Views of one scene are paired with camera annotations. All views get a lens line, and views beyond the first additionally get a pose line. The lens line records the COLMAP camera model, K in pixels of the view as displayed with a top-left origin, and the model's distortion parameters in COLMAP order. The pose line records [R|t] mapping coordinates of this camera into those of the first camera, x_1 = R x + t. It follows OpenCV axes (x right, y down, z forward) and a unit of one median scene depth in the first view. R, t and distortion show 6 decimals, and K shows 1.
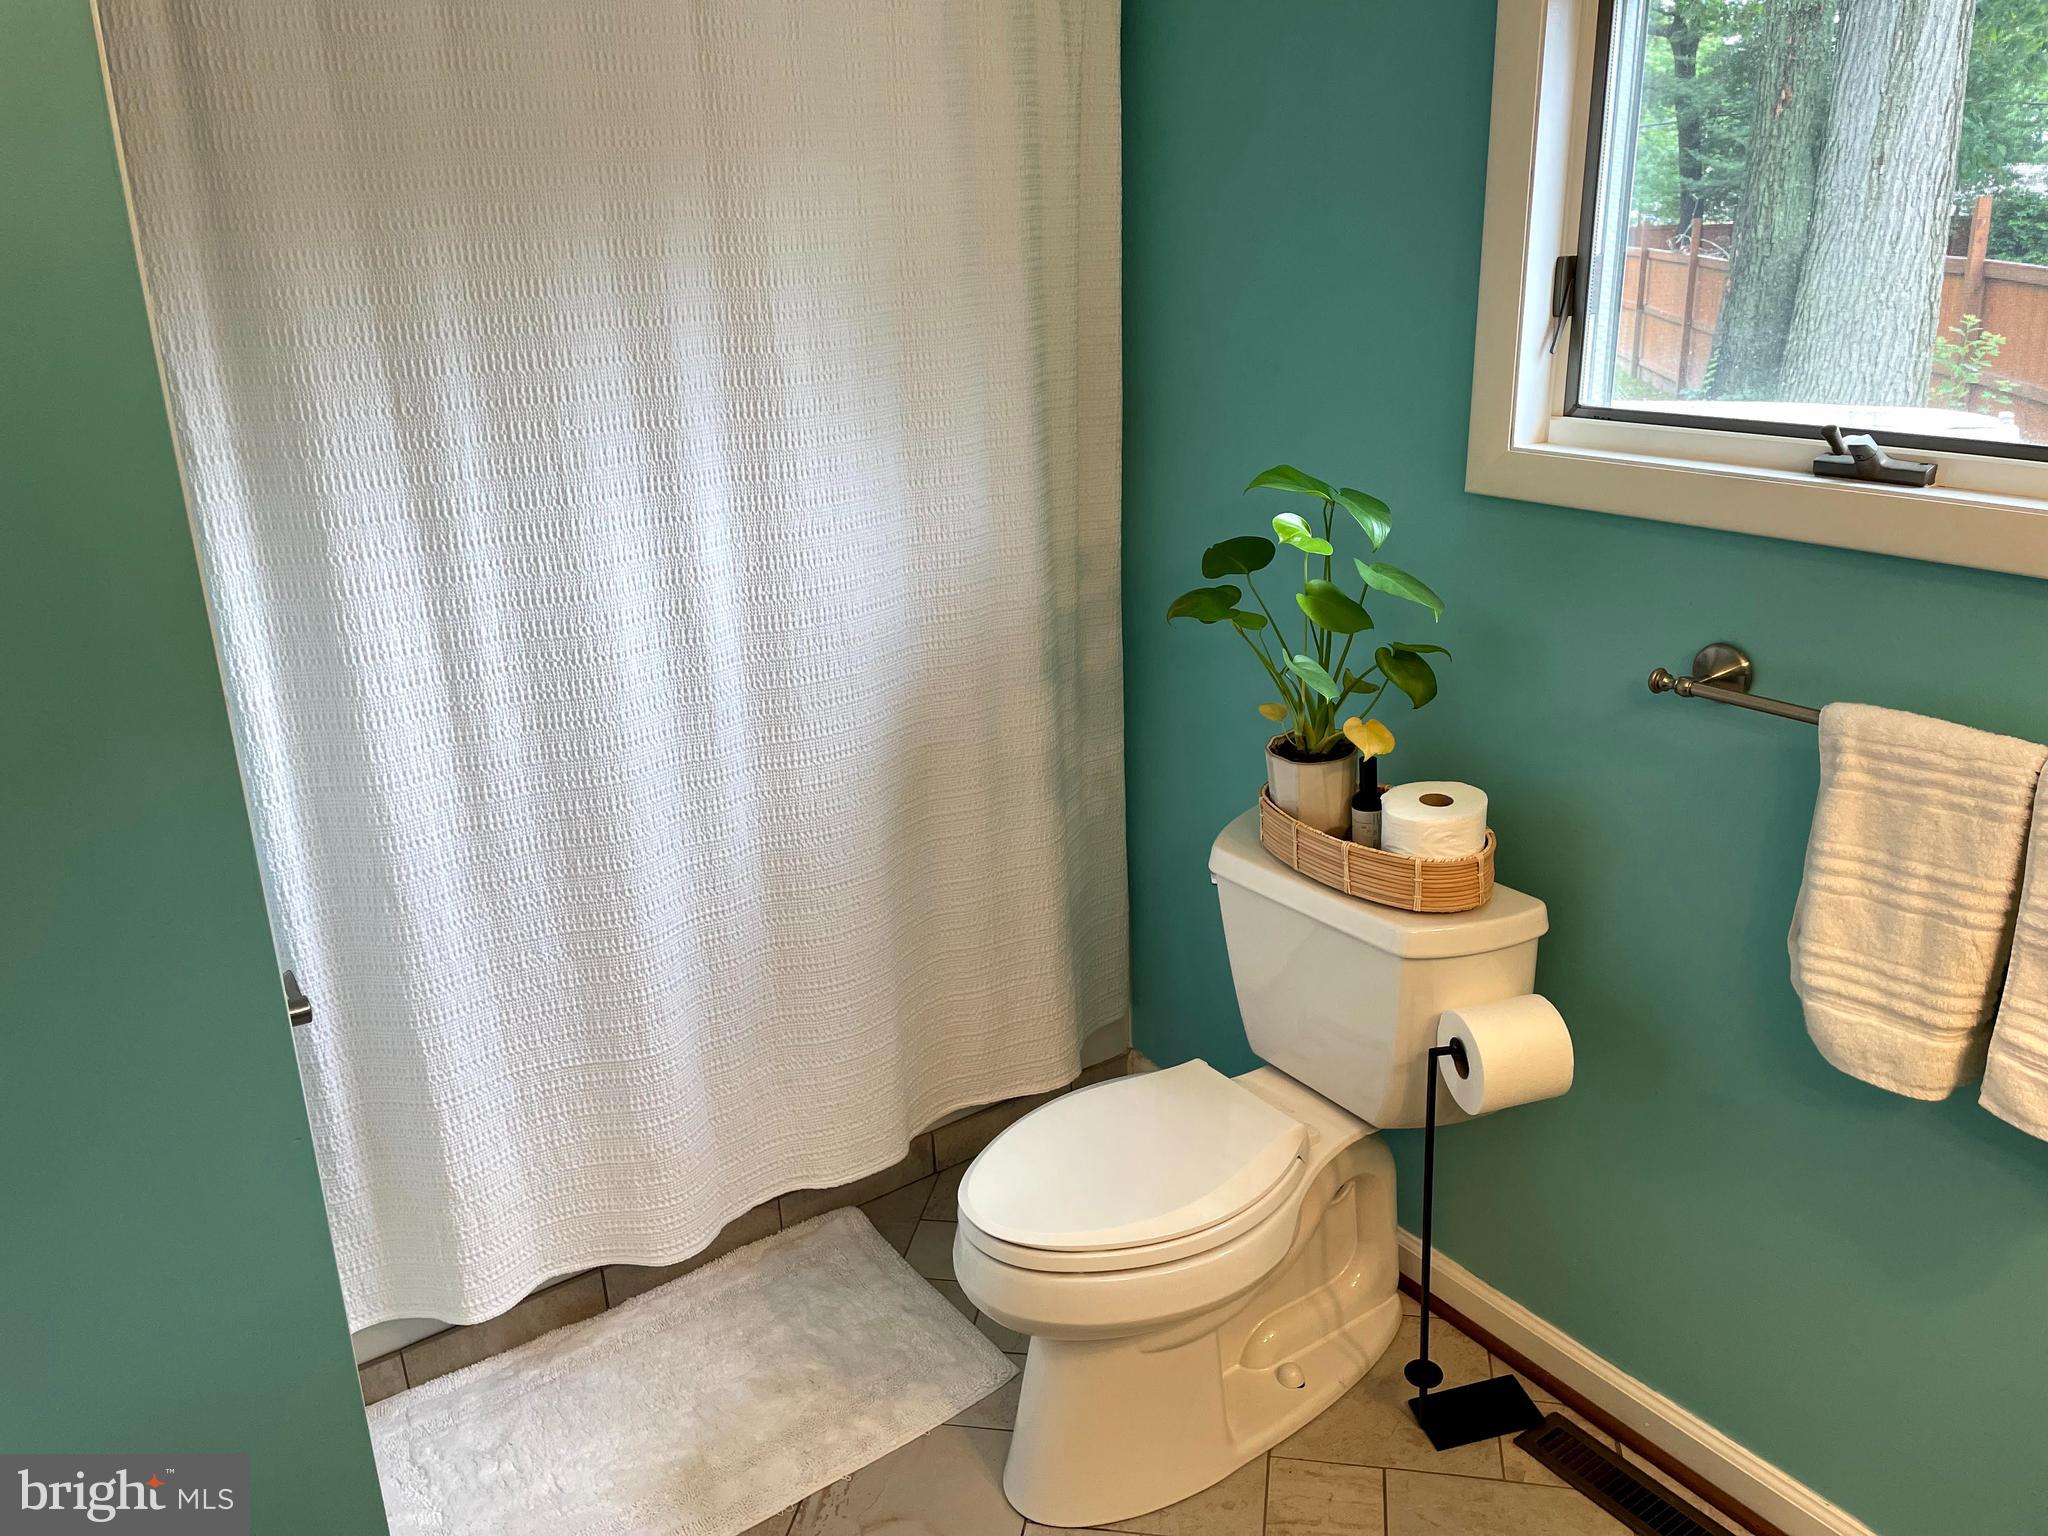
lens RADIAL K [[1528.4, 0, 1026.8], [0, 1528.4, 756.8], [0, 0, 1]] dist [0.007045, -0.003517]
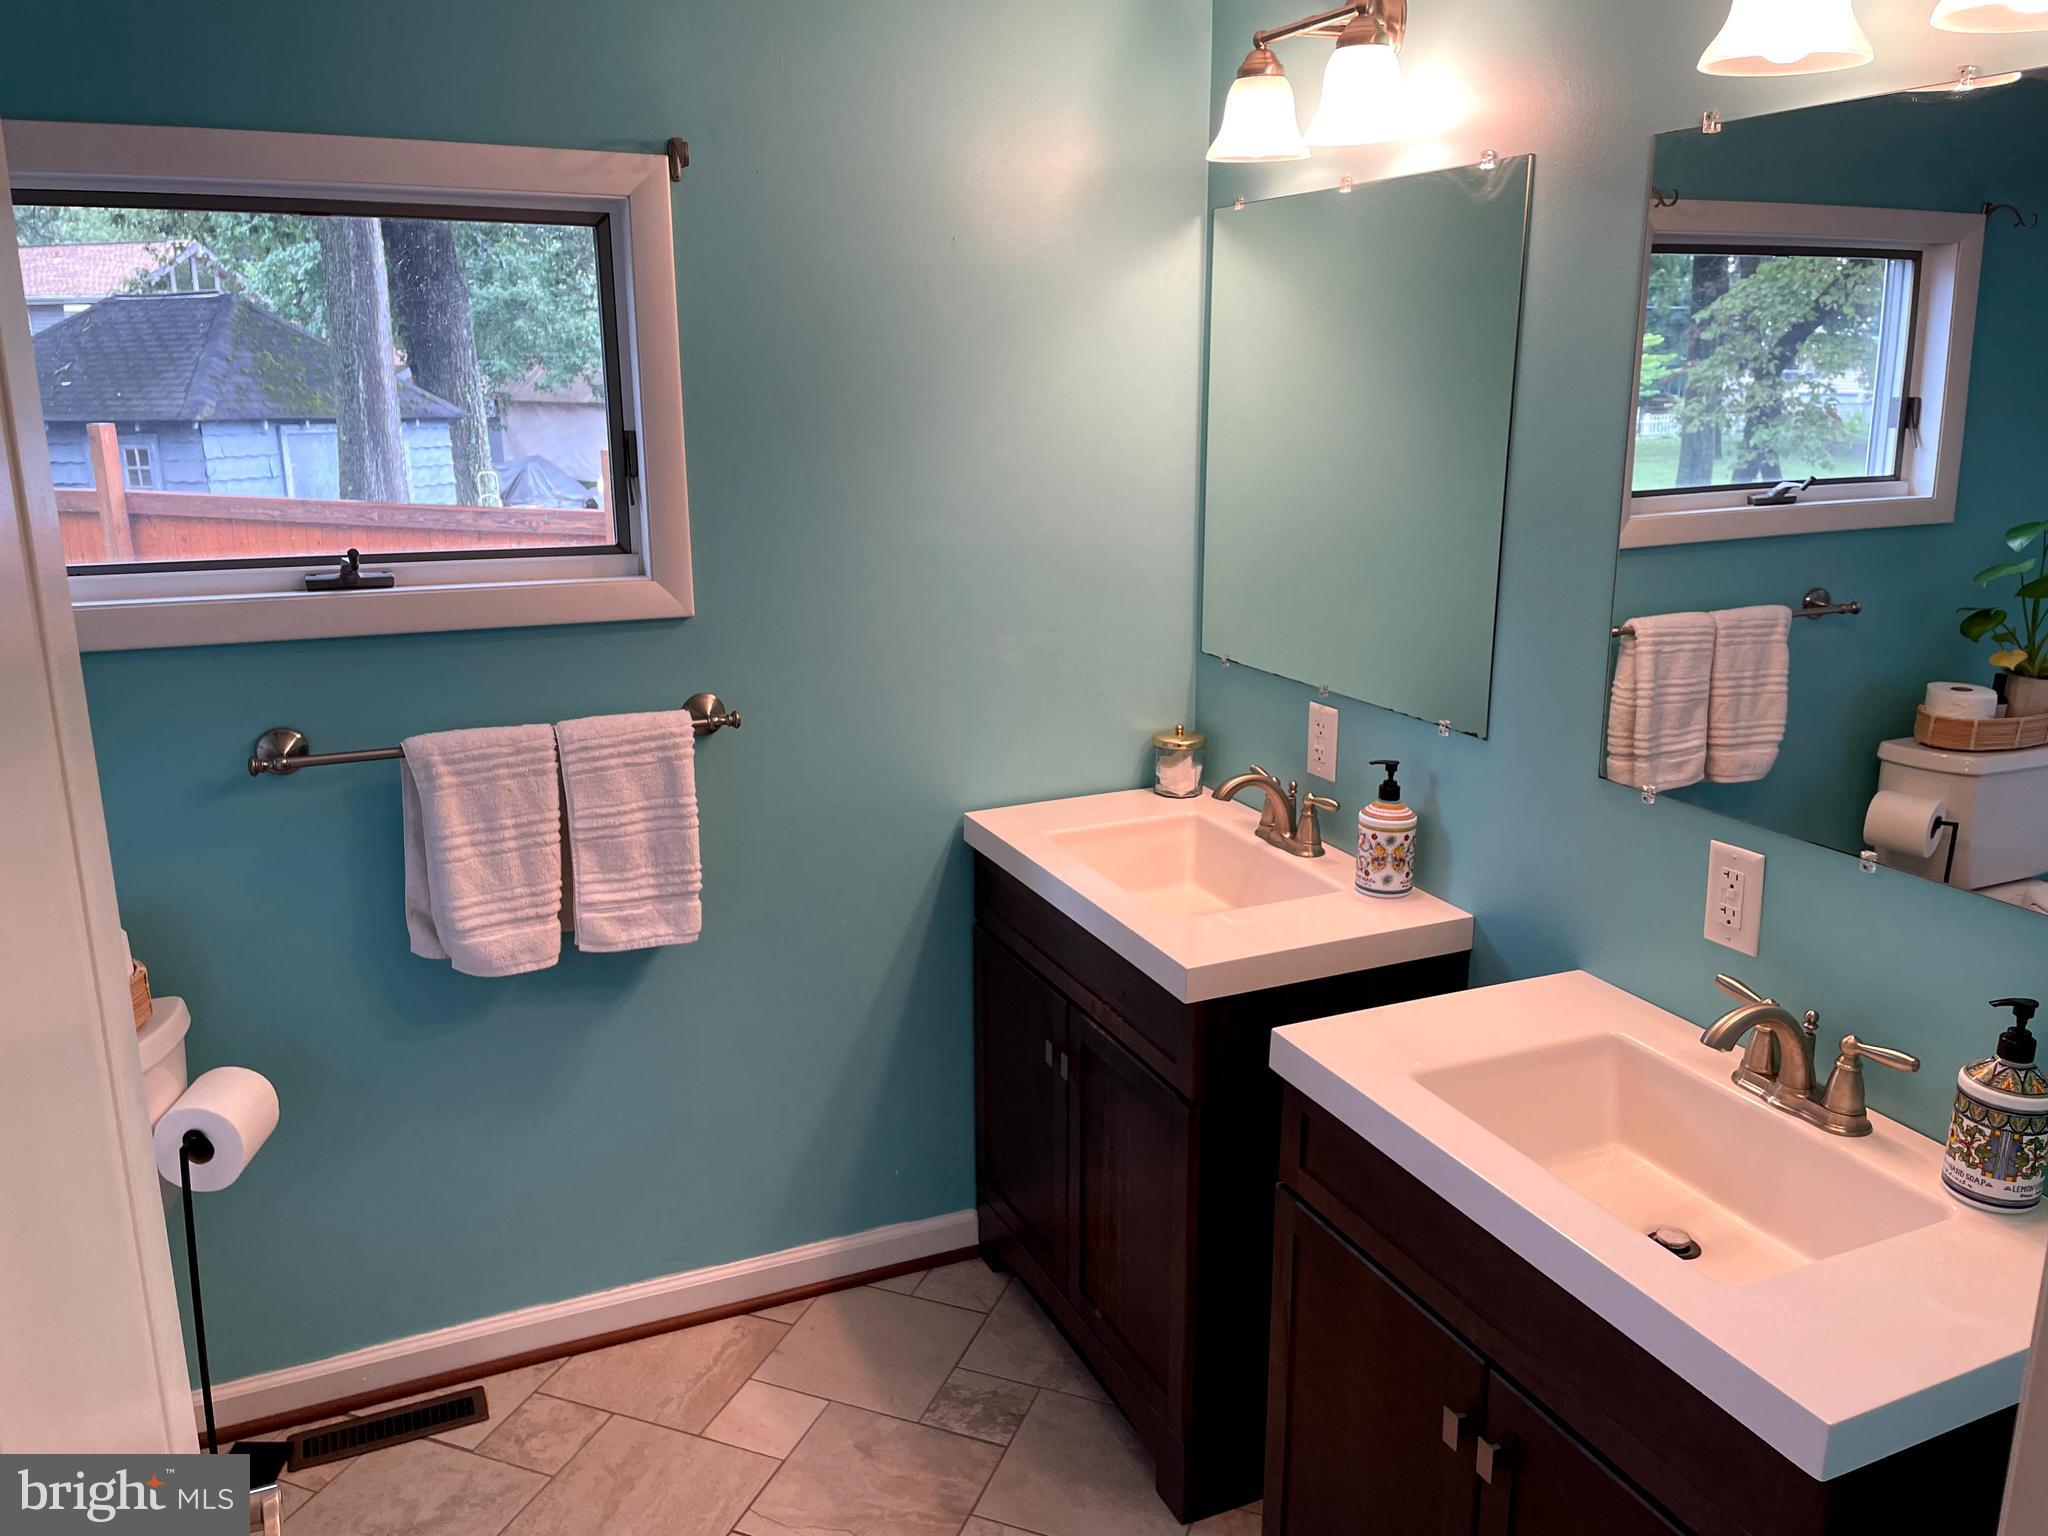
lens RADIAL K [[1528.4, 0, 1028.0], [0, 1528.4, 767.6], [0, 0, 1]] dist [0.007045, -0.003517]
pose [[0.192227, -0.219419, 0.956506, -0.756429], [0.315735, 0.936688, 0.151420, -0.044869], [-0.929172, 0.272895, 0.249335, 0.119361]]
